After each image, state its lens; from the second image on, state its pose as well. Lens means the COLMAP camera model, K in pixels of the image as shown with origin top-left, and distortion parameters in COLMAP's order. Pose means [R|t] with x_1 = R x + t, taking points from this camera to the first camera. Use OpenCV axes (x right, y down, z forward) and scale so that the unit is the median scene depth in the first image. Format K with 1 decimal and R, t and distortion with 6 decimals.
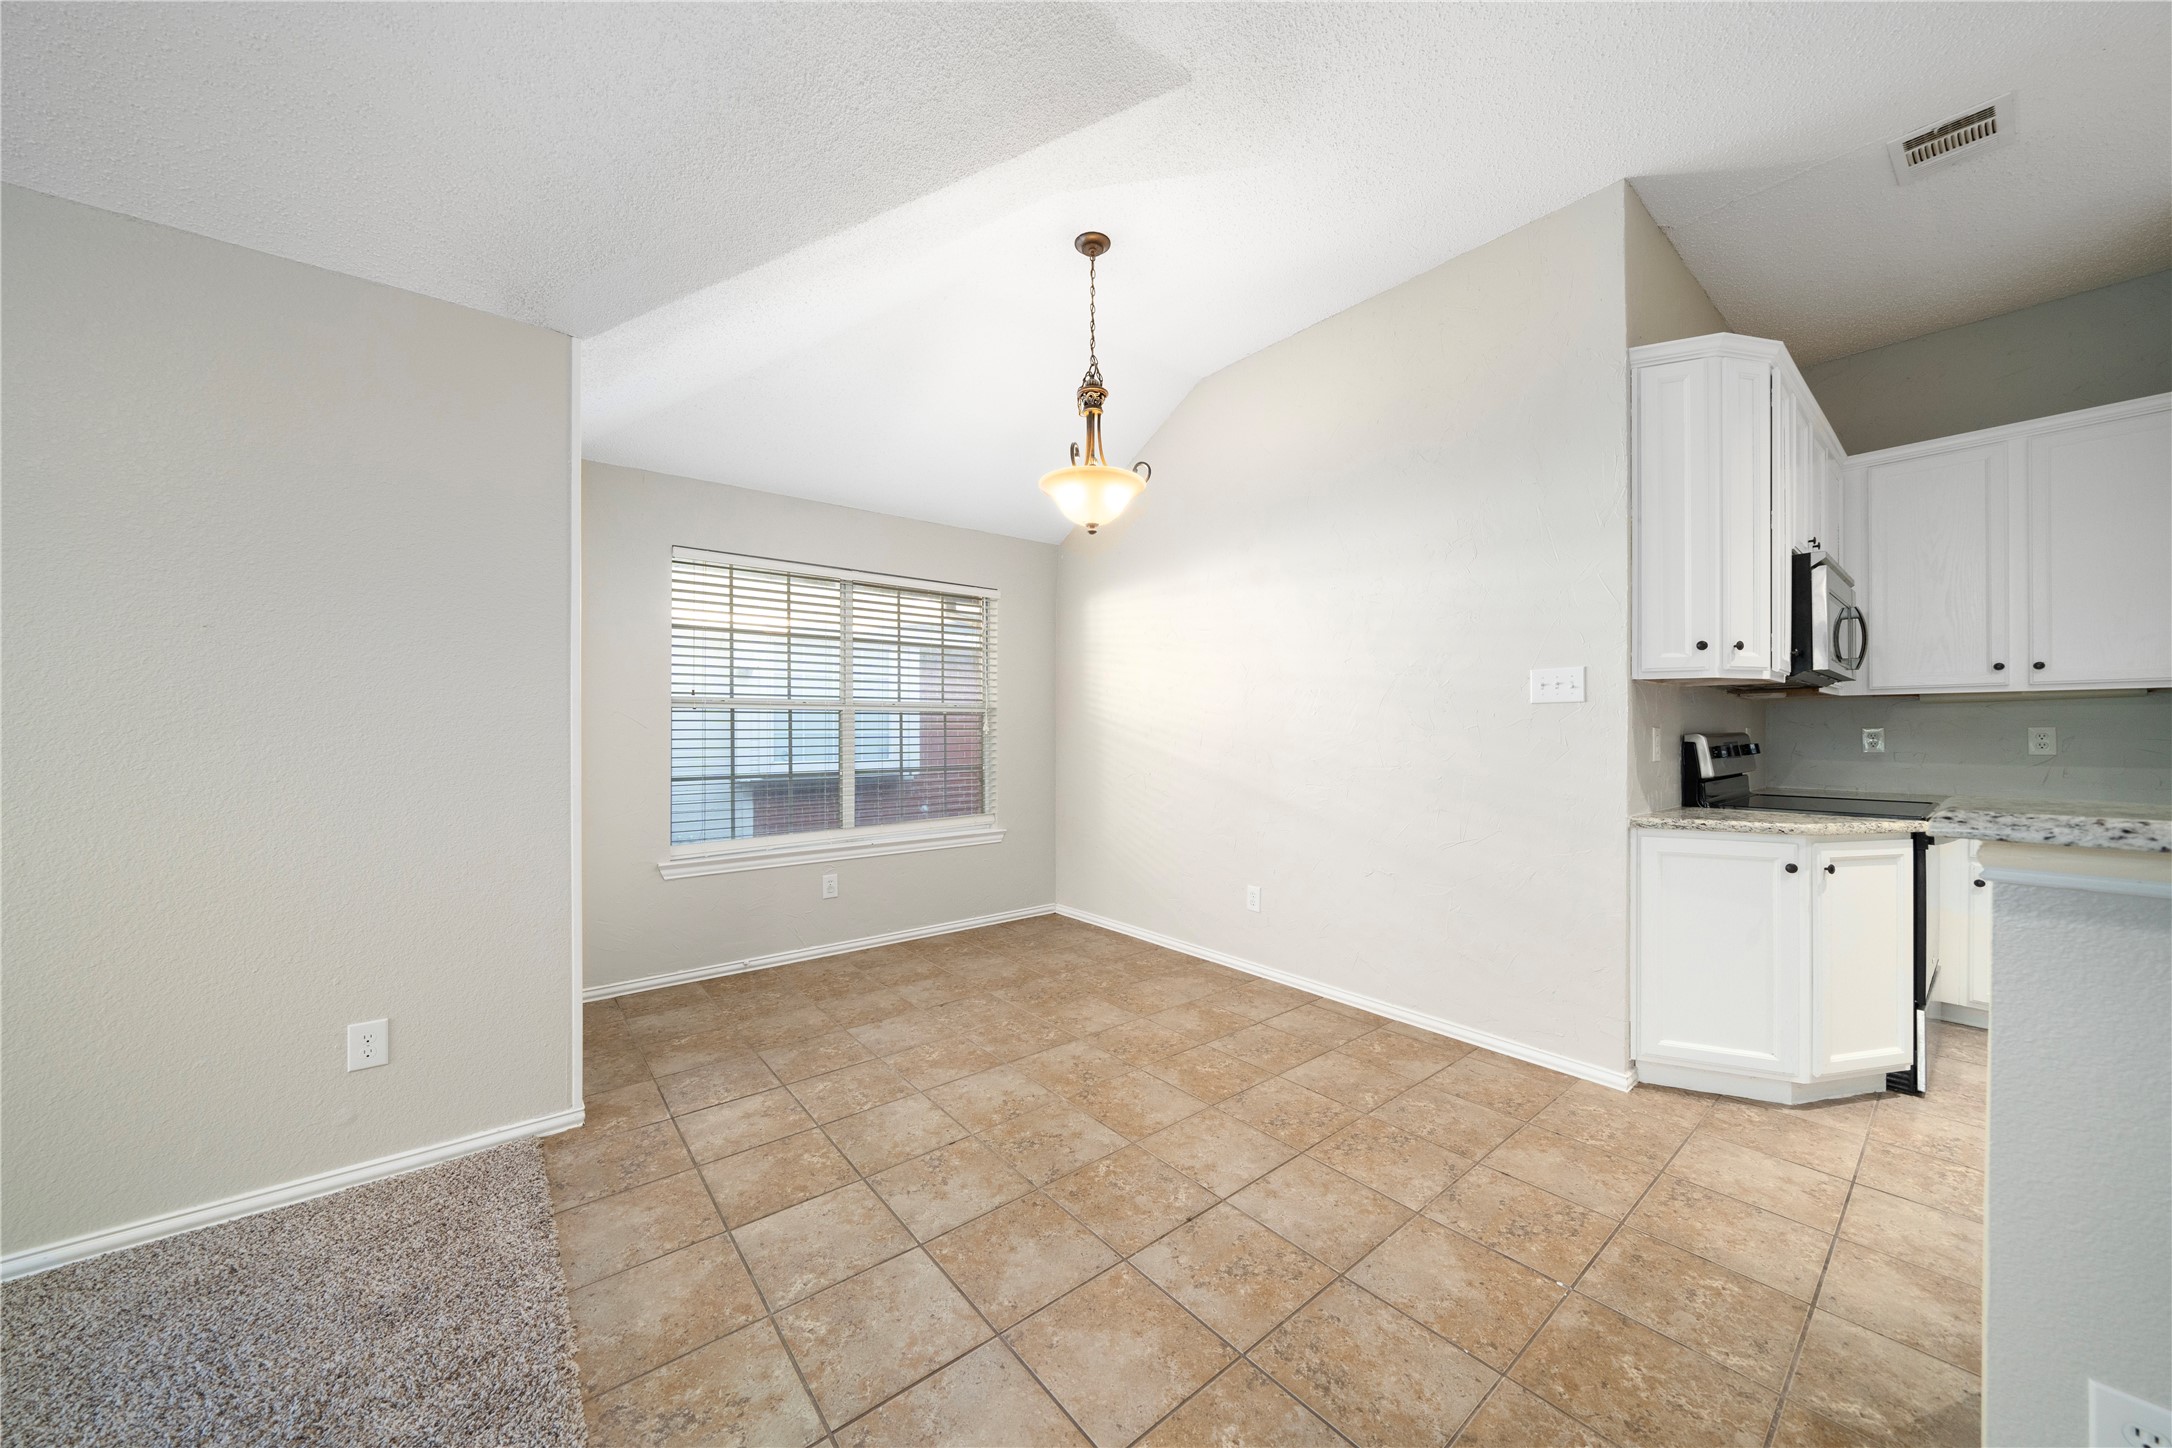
lens RADIAL K [[751.7, 0, 1086.0], [0, 751.7, 724.0], [0, 0, 1]] dist [-0.004145, -0.000076]
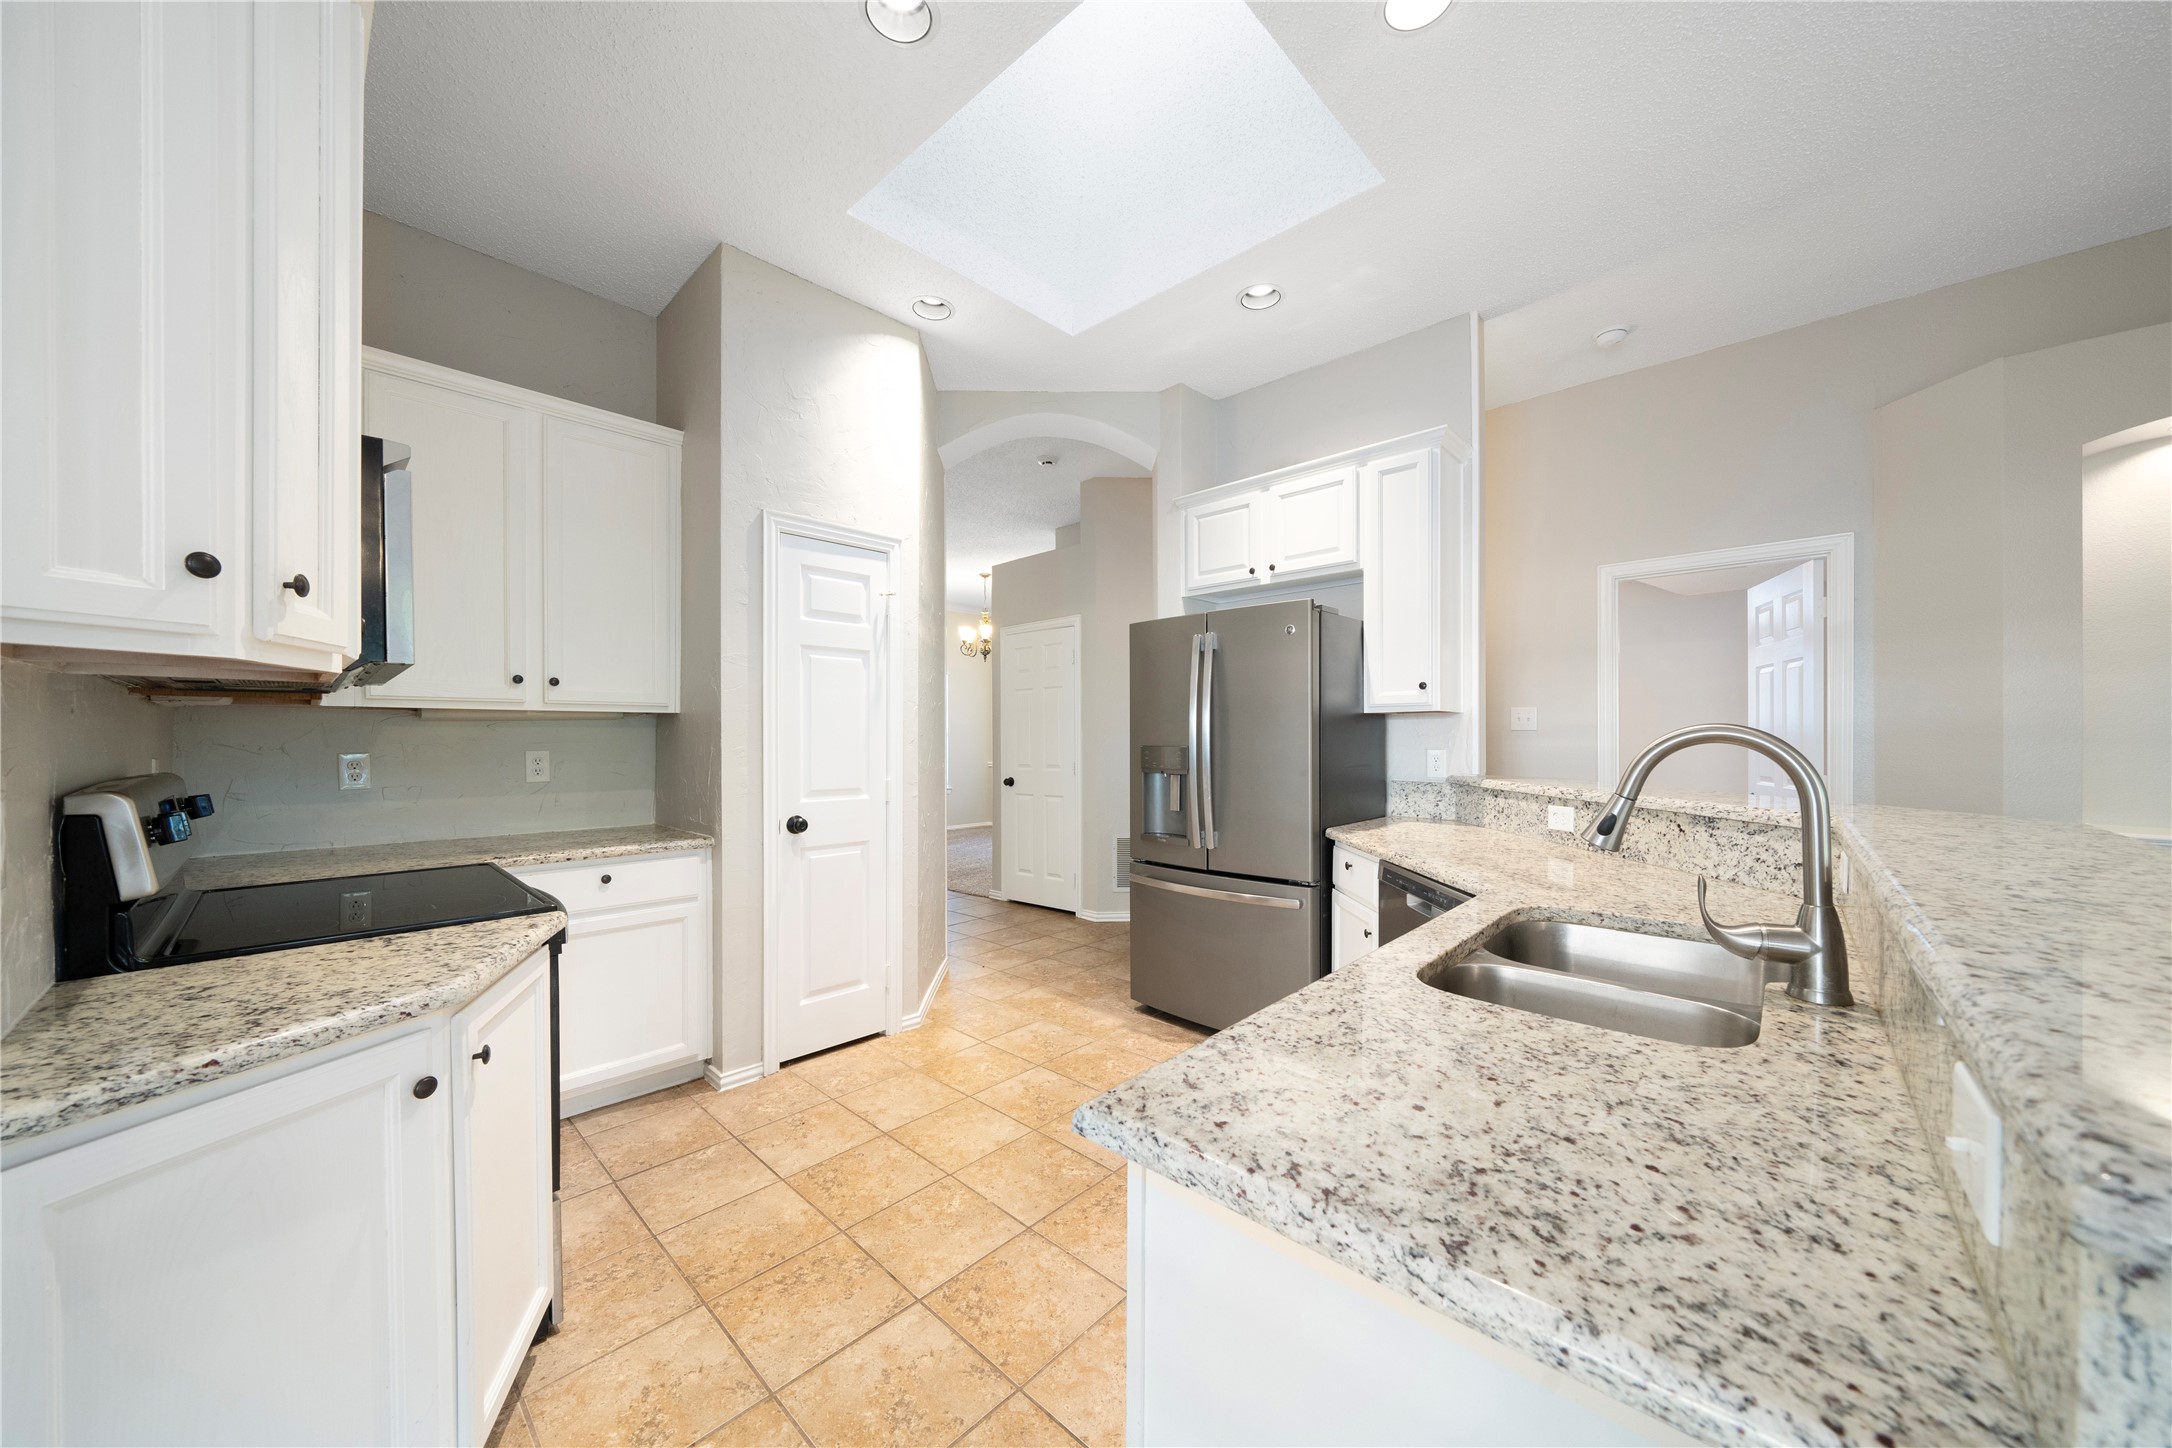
lens RADIAL K [[748.8, 0, 1089.4], [0, 748.8, 738.0], [0, 0, 1]] dist [-0.011329, -0.000039]
pose [[-0.140456, -0.005717, 0.990070, 0.385487], [-0.007776, 0.999959, 0.004671, -0.025210], [-0.990056, -0.007043, -0.140495, 0.586781]]
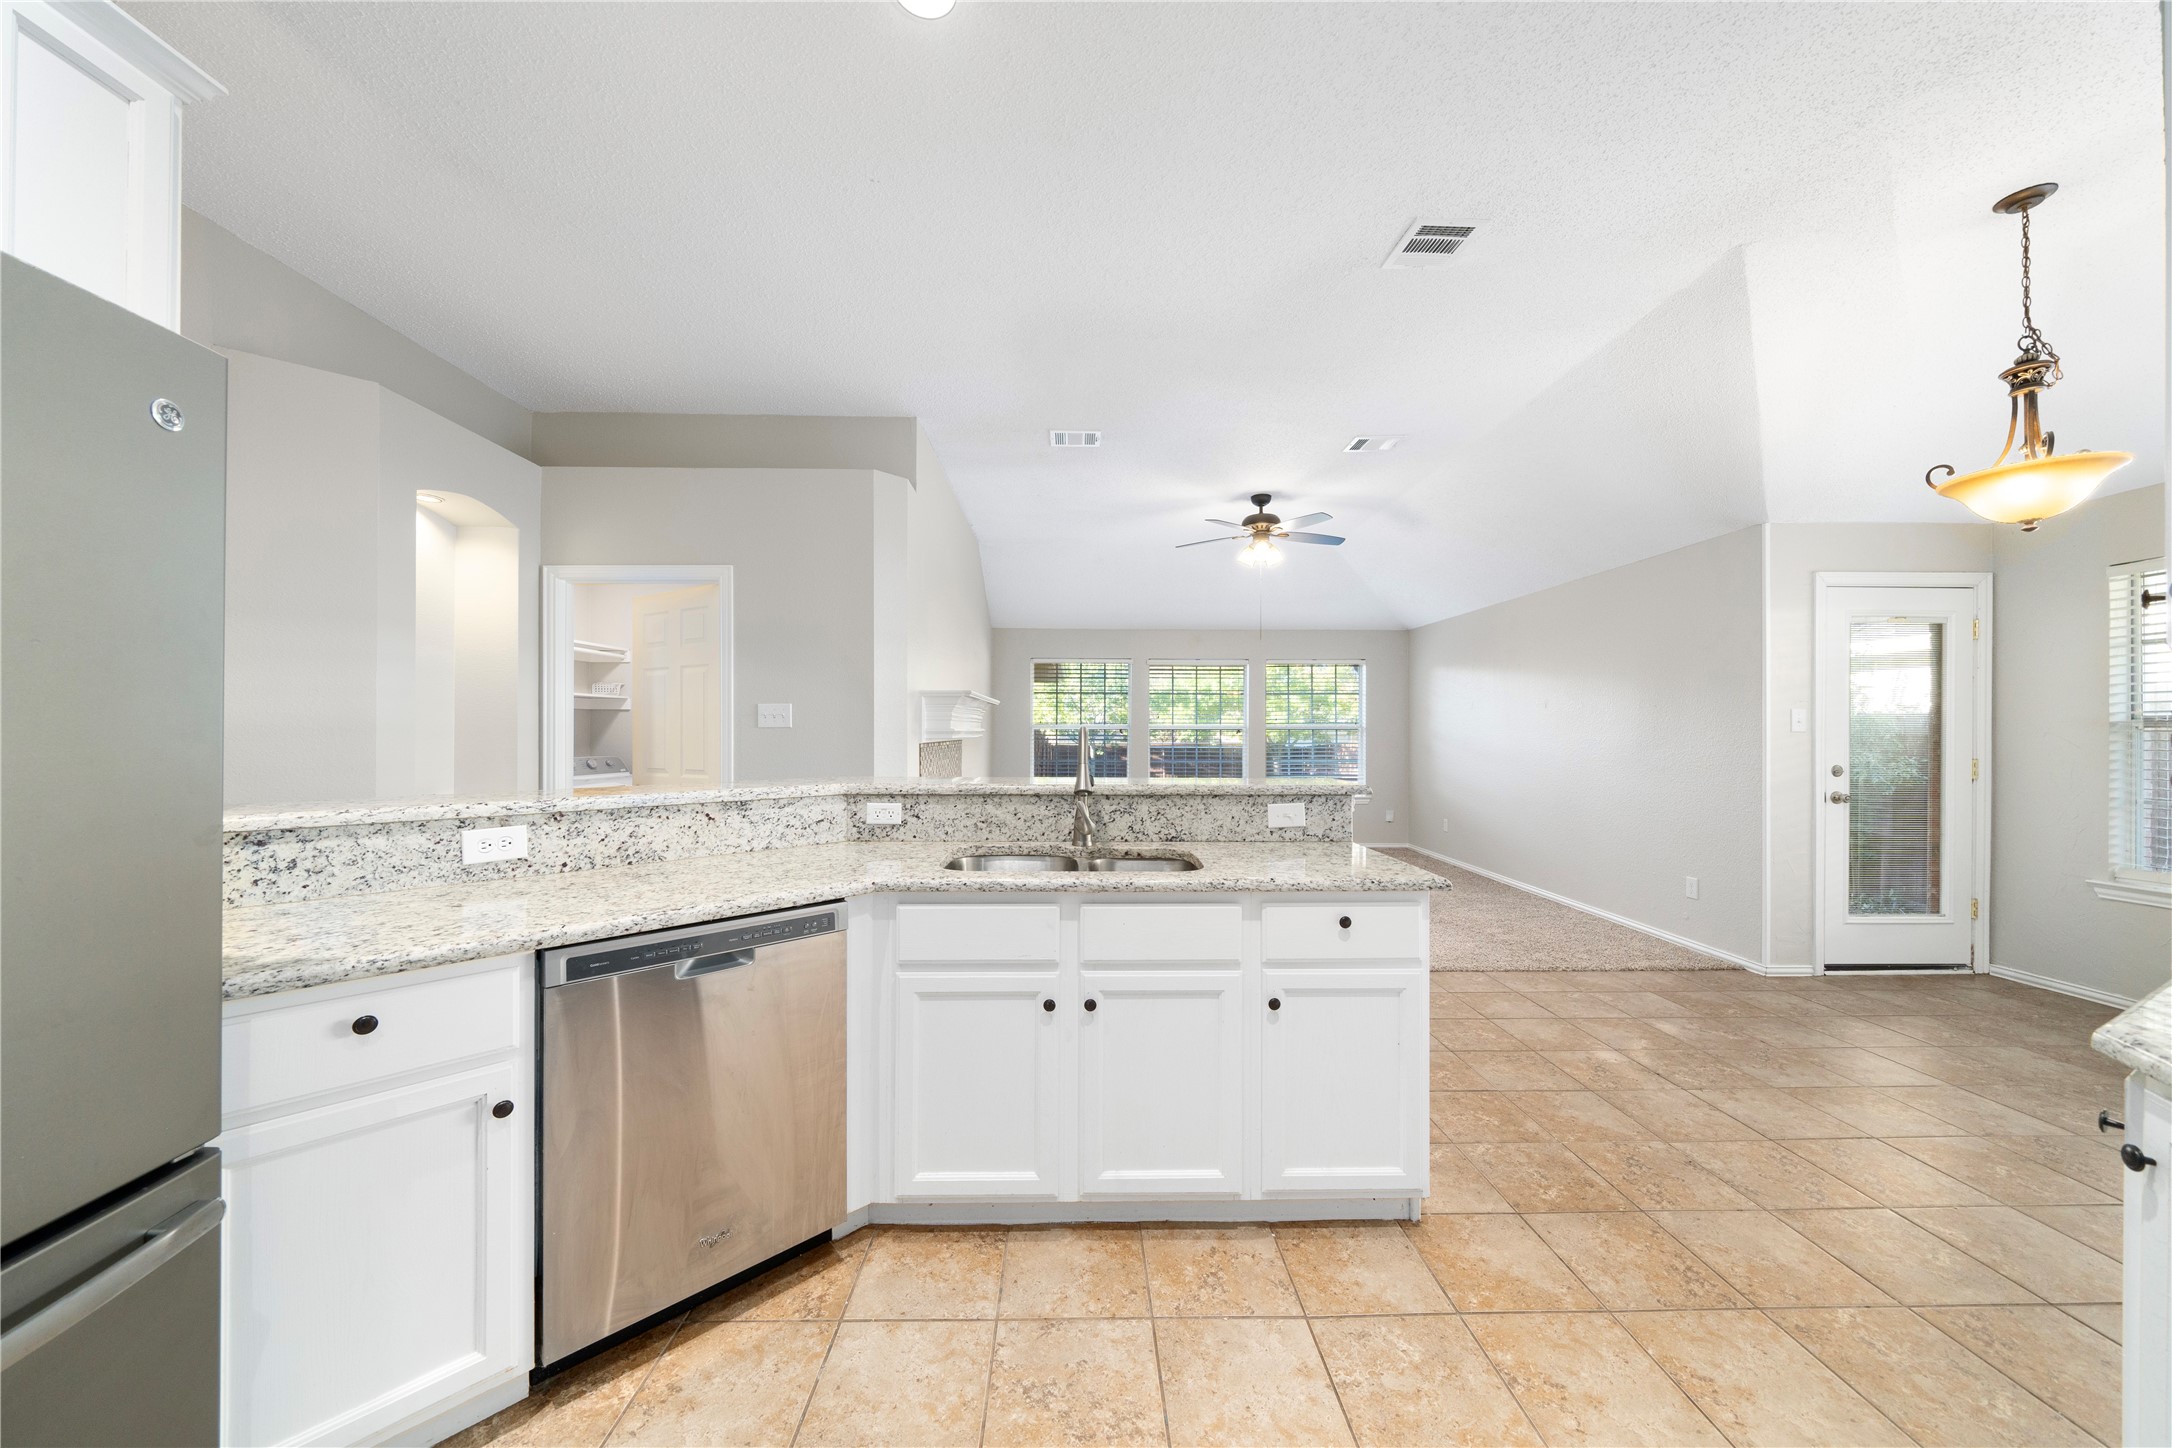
lens RADIAL K [[744.9, 0, 1081.6], [0, 744.9, 728.7], [0, 0, 1]] dist [-0.006560, 0.000021]
pose [[-0.620005, -0.005539, -0.784578, 1.443277], [0.002422, 0.999957, -0.008973, -0.023357], [0.784594, -0.007464, -0.619965, 0.715702]]
